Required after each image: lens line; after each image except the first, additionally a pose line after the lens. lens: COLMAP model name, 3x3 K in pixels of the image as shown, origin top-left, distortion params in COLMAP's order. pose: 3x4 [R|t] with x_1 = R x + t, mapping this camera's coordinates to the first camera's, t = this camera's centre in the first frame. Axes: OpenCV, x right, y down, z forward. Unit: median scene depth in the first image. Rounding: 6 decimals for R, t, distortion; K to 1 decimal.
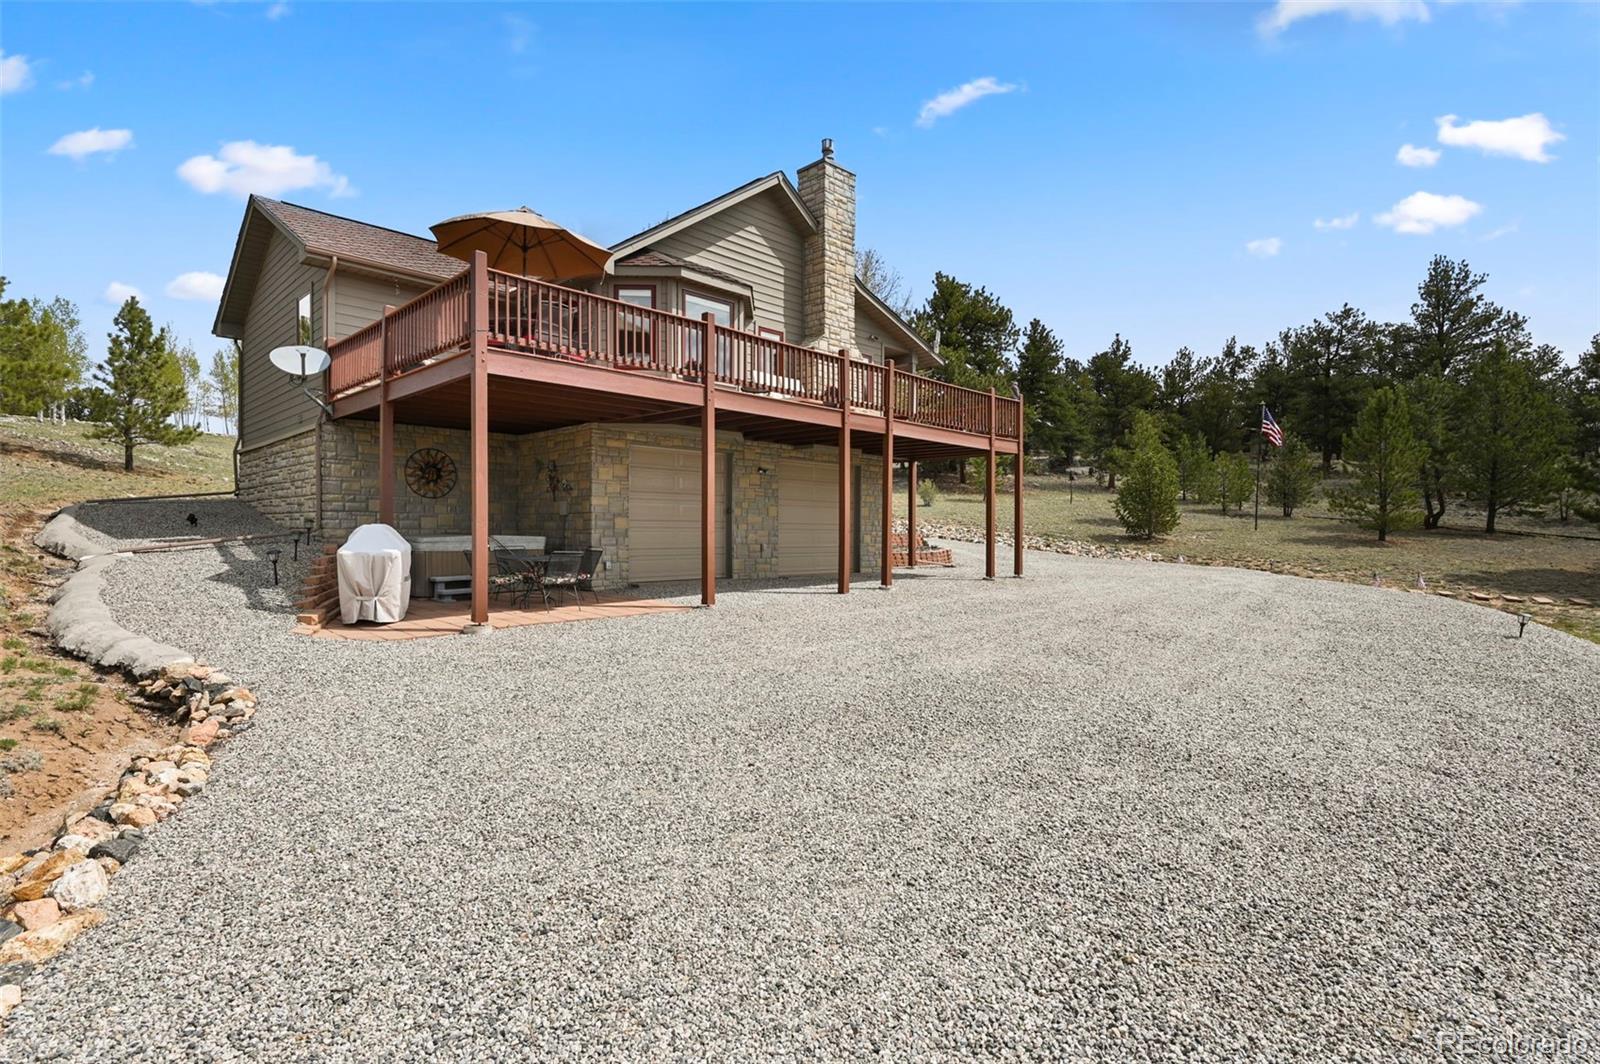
lens RADIAL K [[789.2, 0, 802.4], [0, 789.2, 529.5], [0, 0, 1]] dist [0.000661, 0.000302]
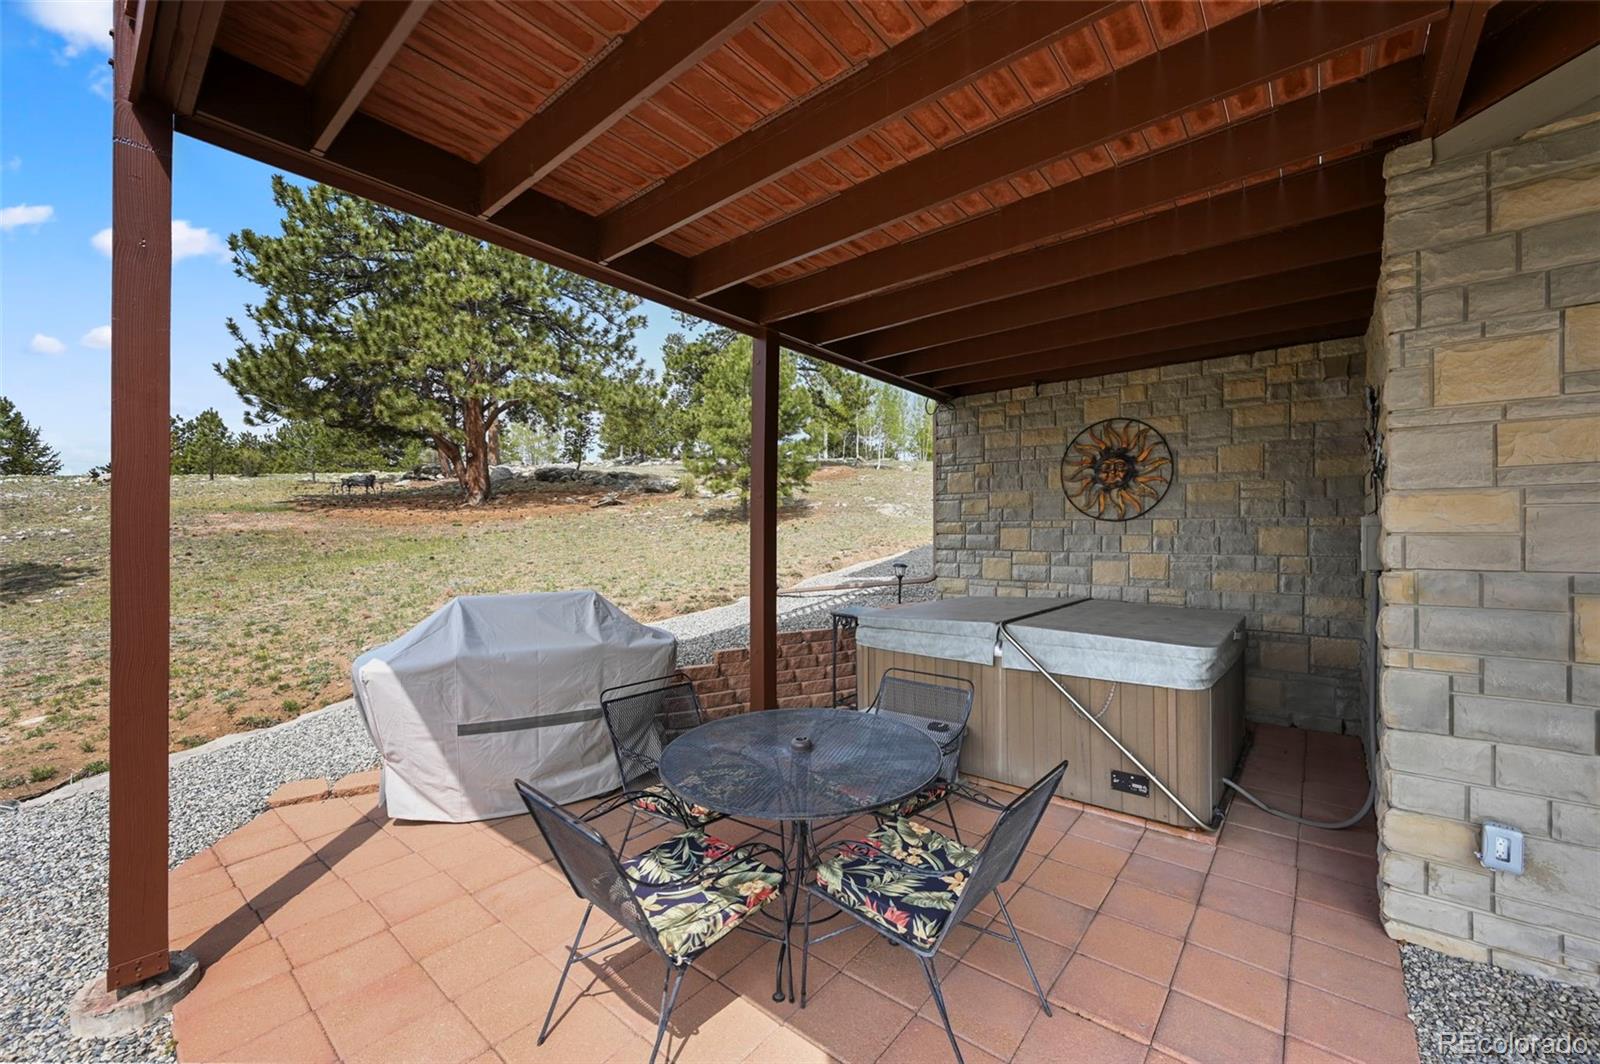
lens RADIAL K [[630.8, 0, 800.3], [0, 630.8, 536.3], [0, 0, 1]] dist [-0.002266, -0.000037]
pose [[0.085464, -0.007580, -0.996312, -0.104758], [-0.002764, 0.999965, -0.007845, -0.027310], [0.996337, 0.003424, 0.085440, 0.786519]]
